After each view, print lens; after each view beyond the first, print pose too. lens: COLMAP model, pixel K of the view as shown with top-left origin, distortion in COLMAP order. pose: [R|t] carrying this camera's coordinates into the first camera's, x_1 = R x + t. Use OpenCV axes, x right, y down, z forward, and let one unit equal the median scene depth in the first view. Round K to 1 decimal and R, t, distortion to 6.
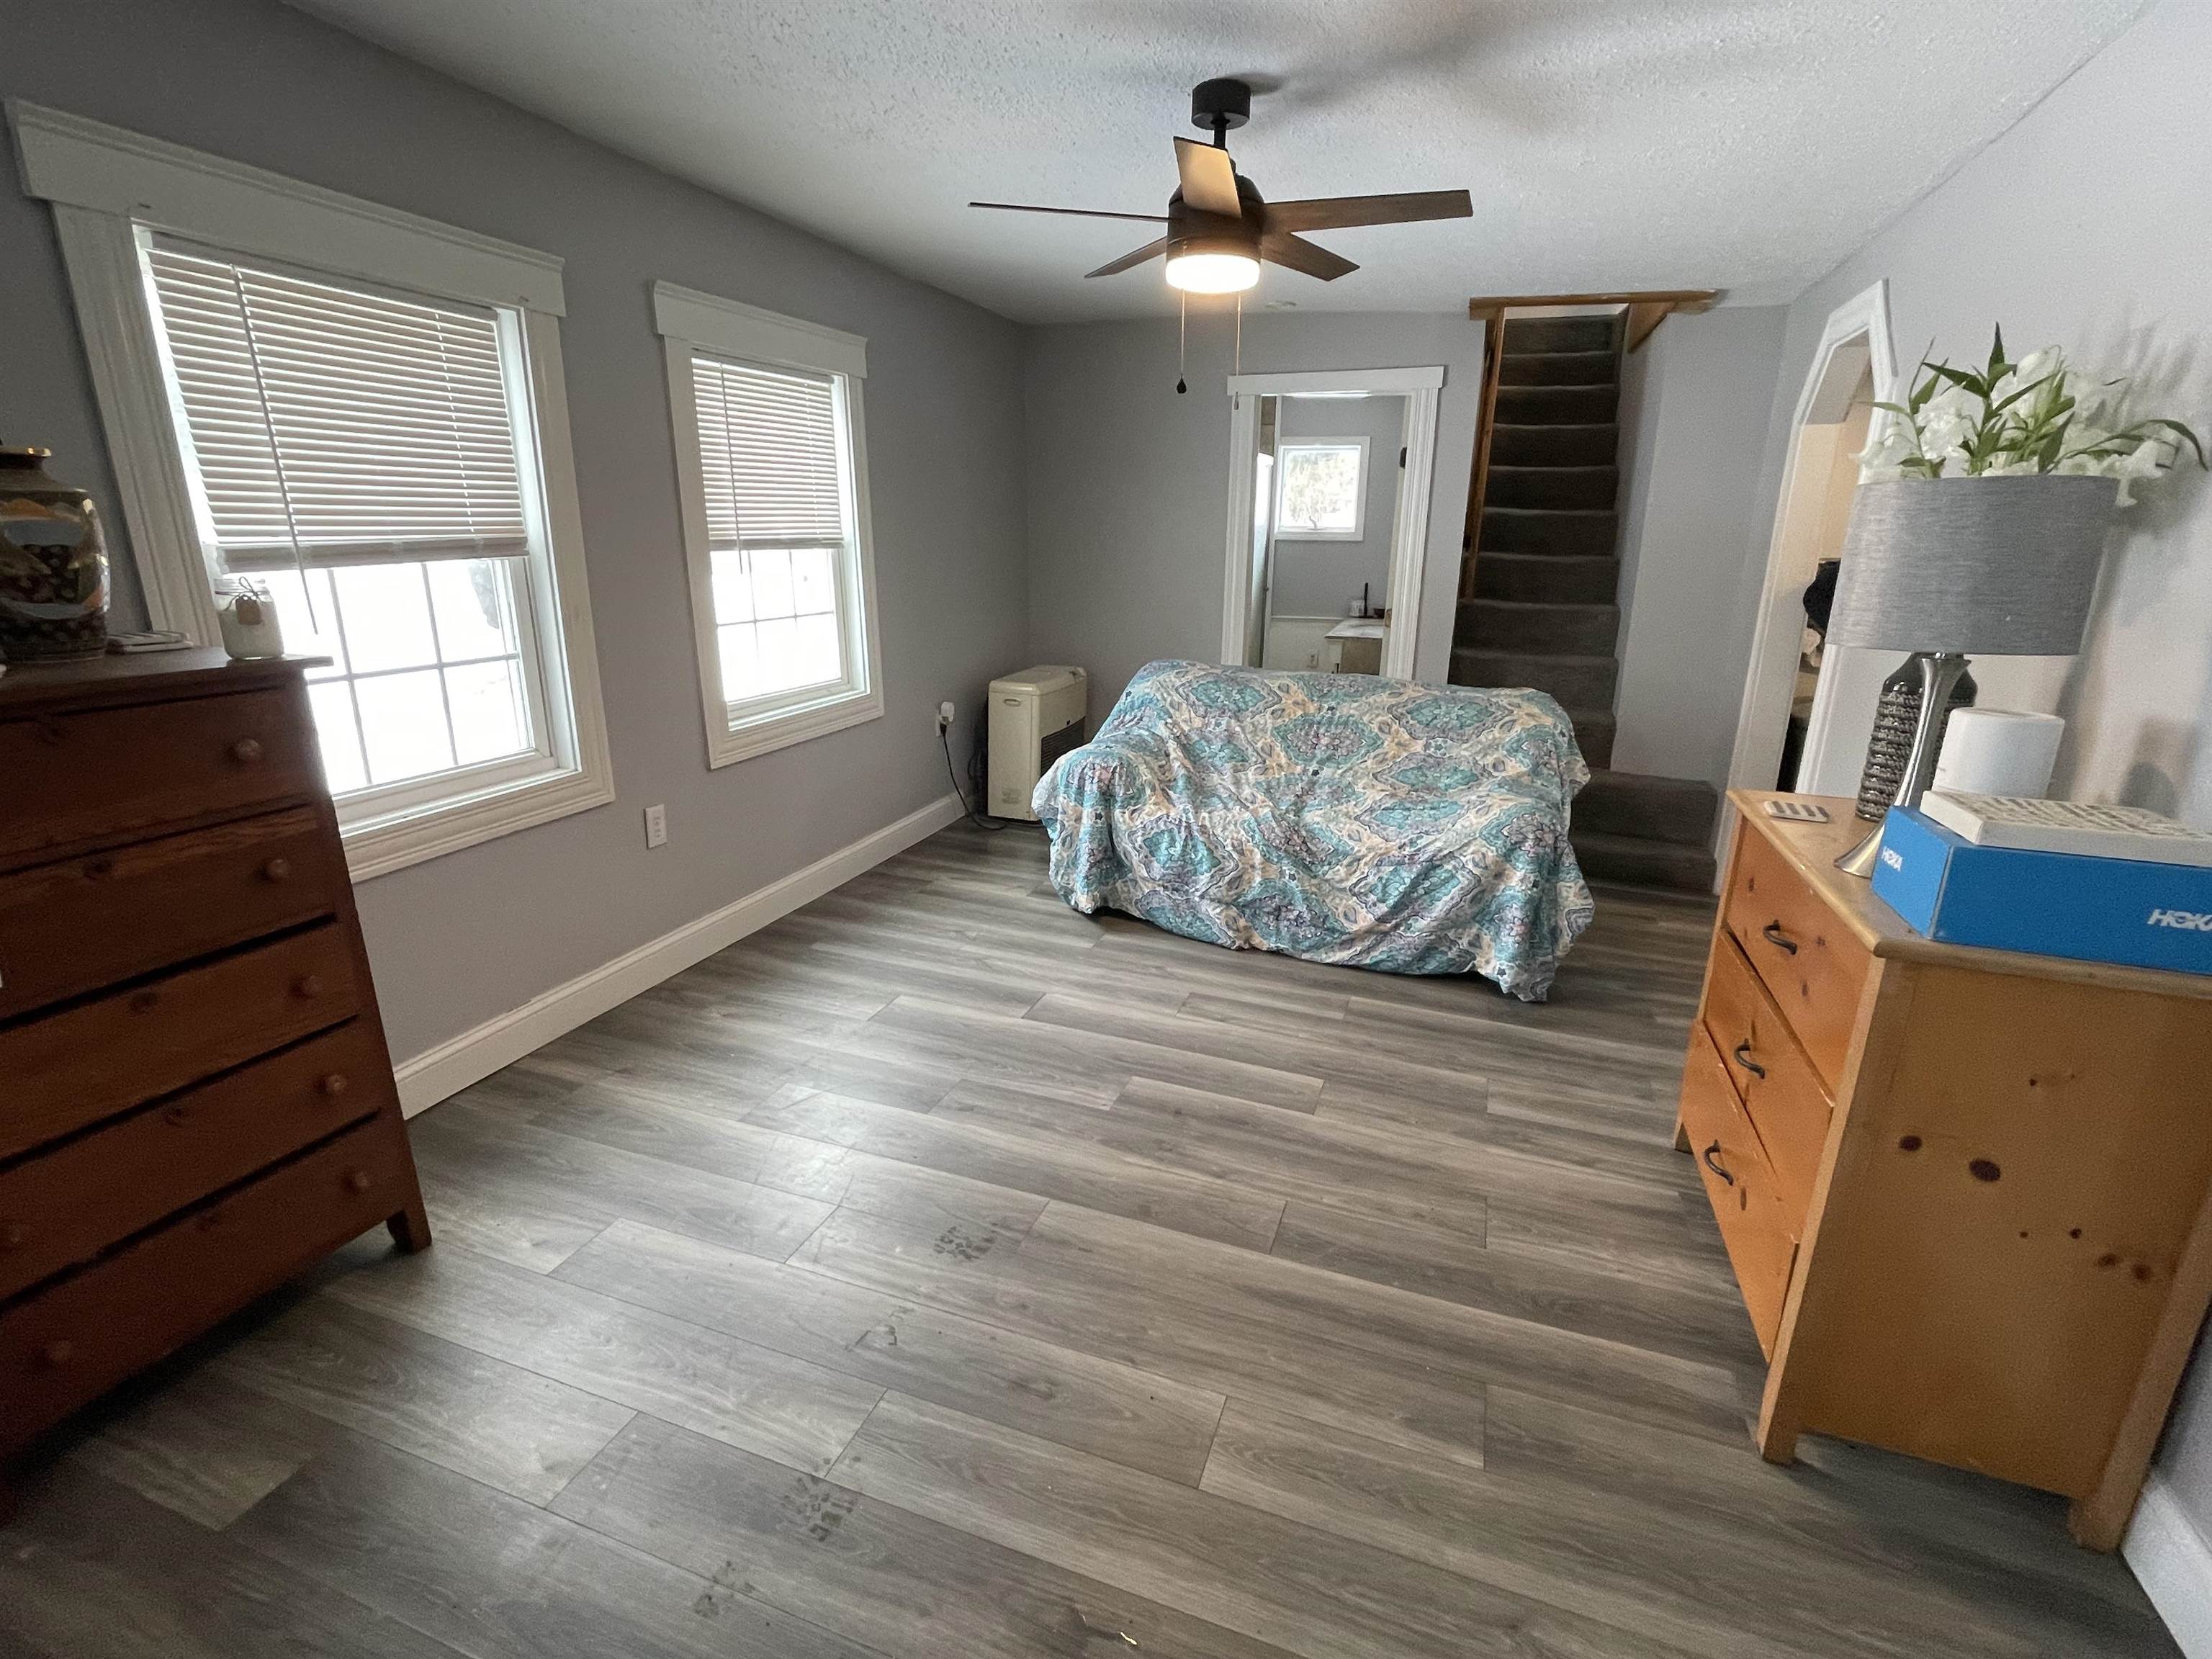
lens RADIAL K [[1031.4, 0, 1101.5], [0, 1031.4, 819.4], [0, 0, 1]] dist [0.011781, -0.001425]
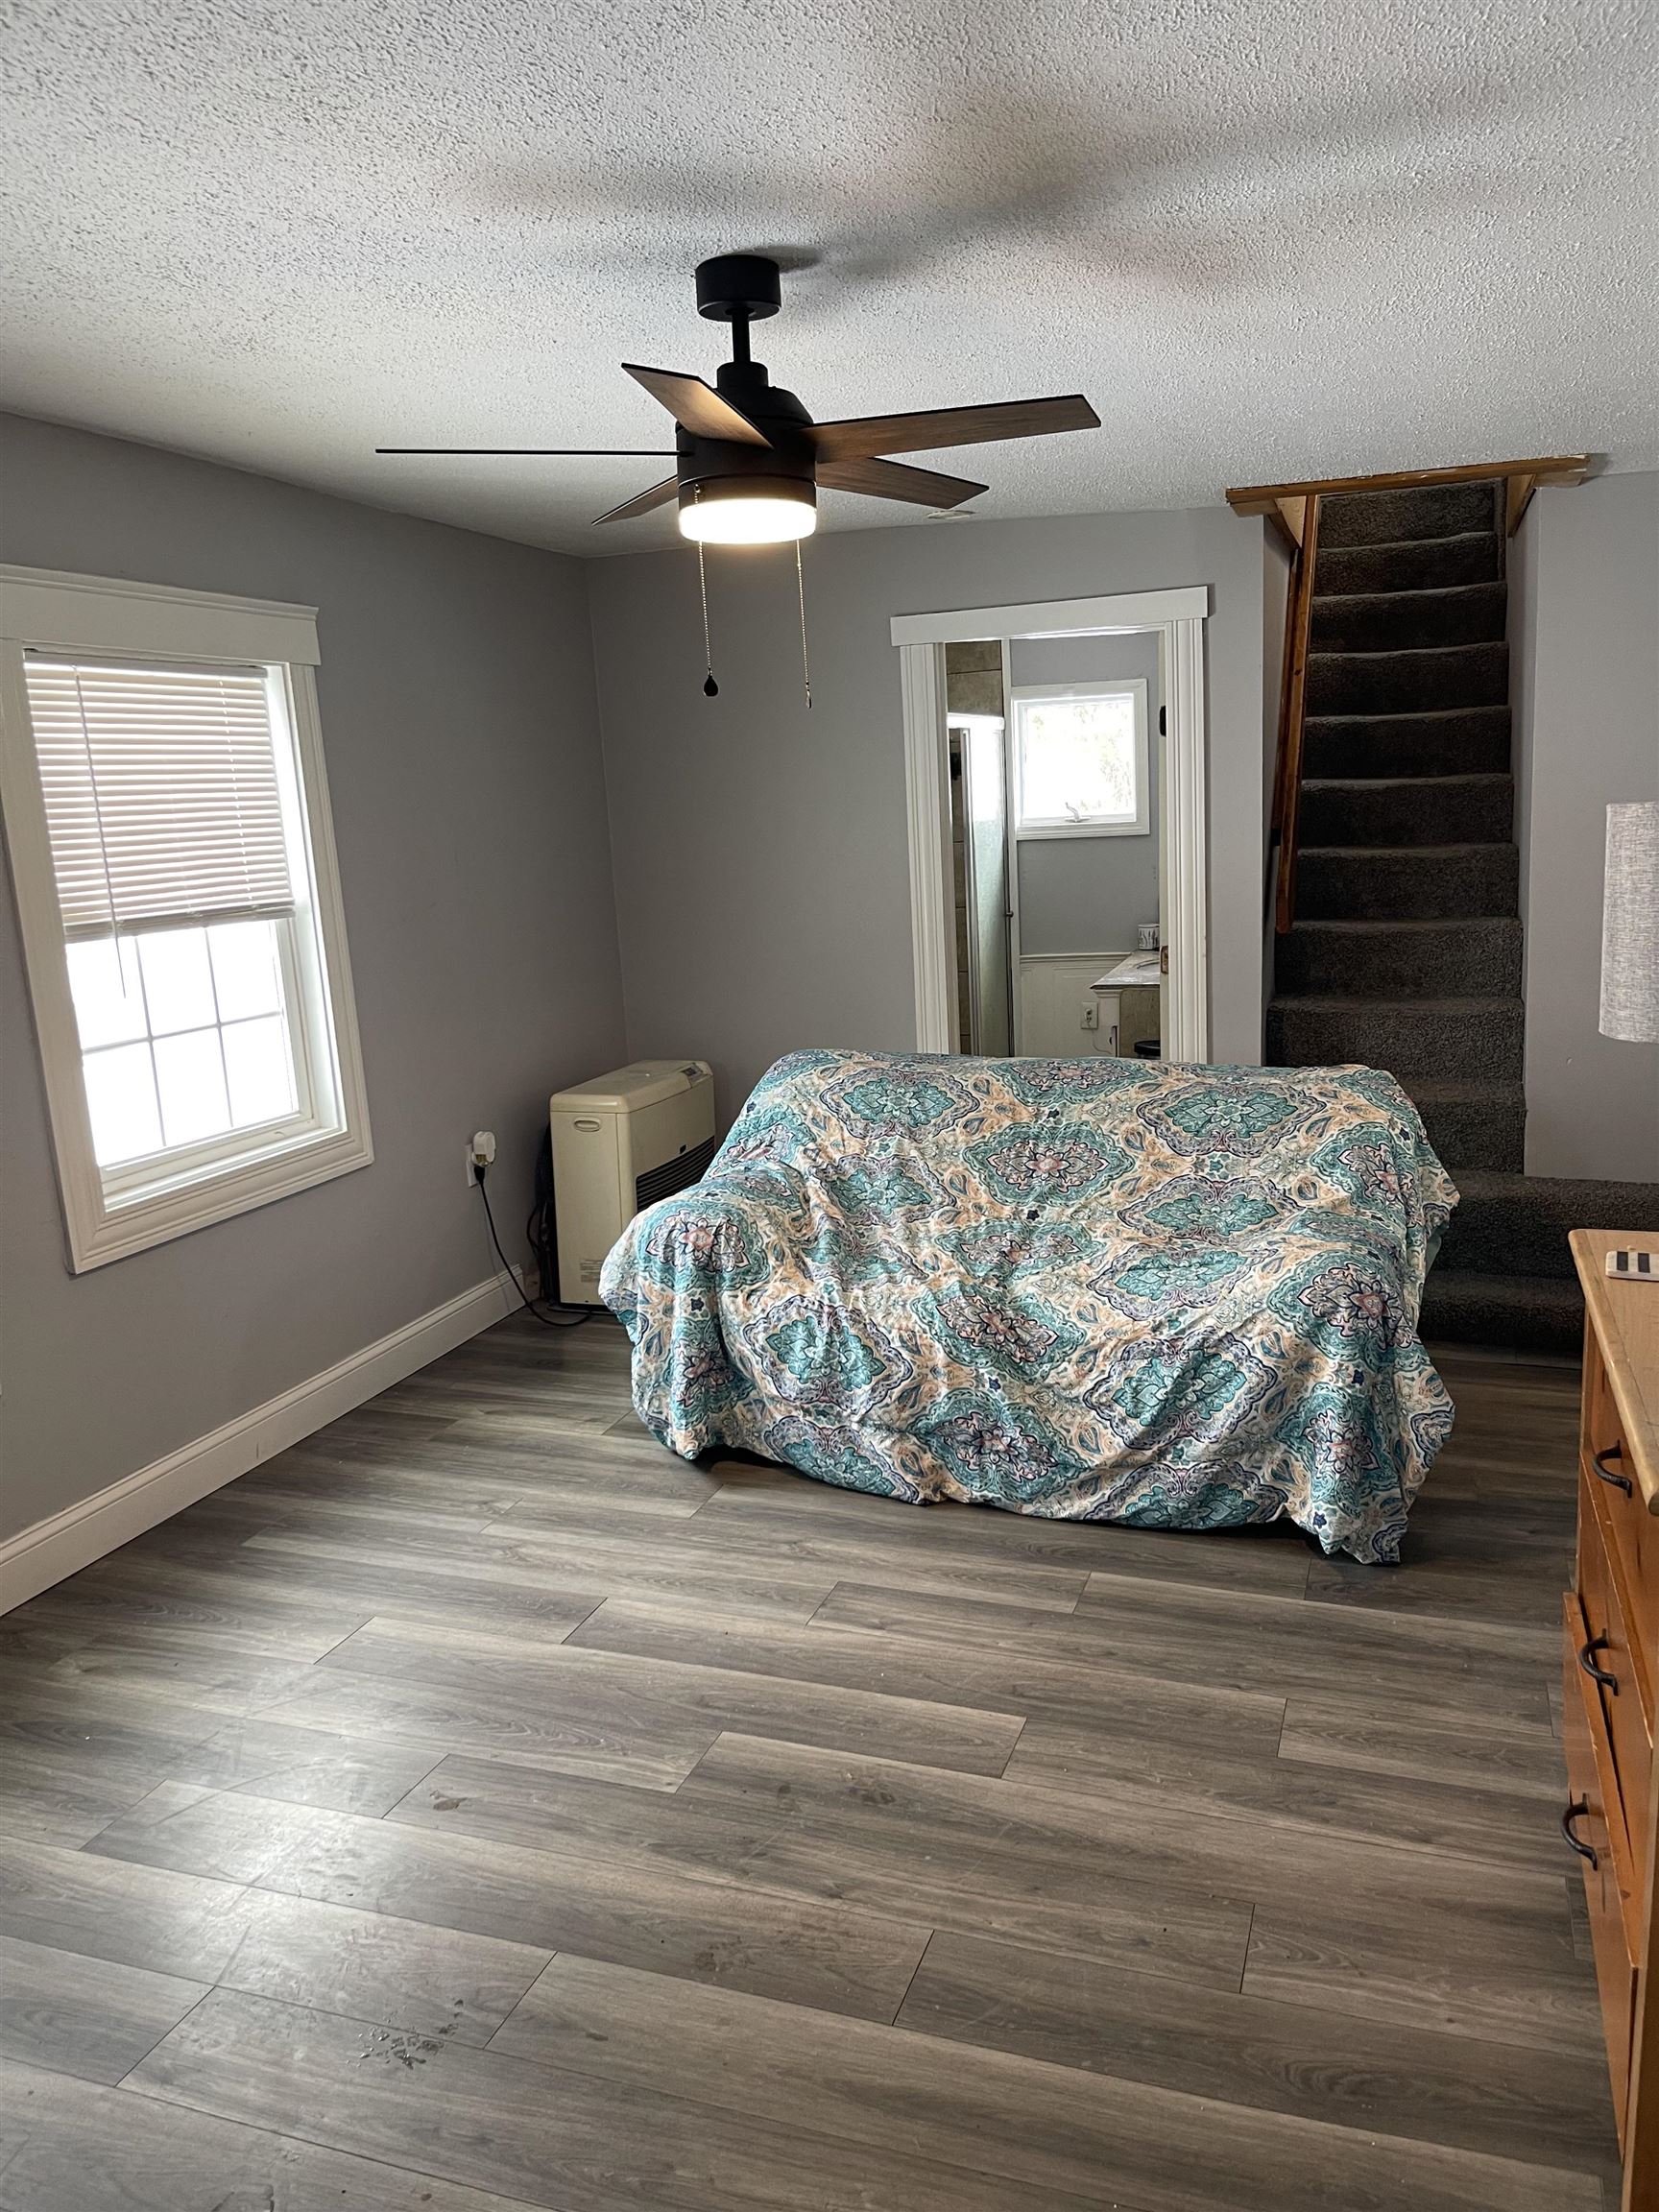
lens RADIAL K [[1645.1, 0, 840.9], [0, 1645.1, 1109.7], [0, 0, 1]] dist [0.046246, -0.035613]
pose [[0.998124, -0.061223, -0.000051, 0.105718], [0.060946, 0.993695, -0.094103, -0.024438], [0.005812, 0.093923, 0.995562, -0.036806]]
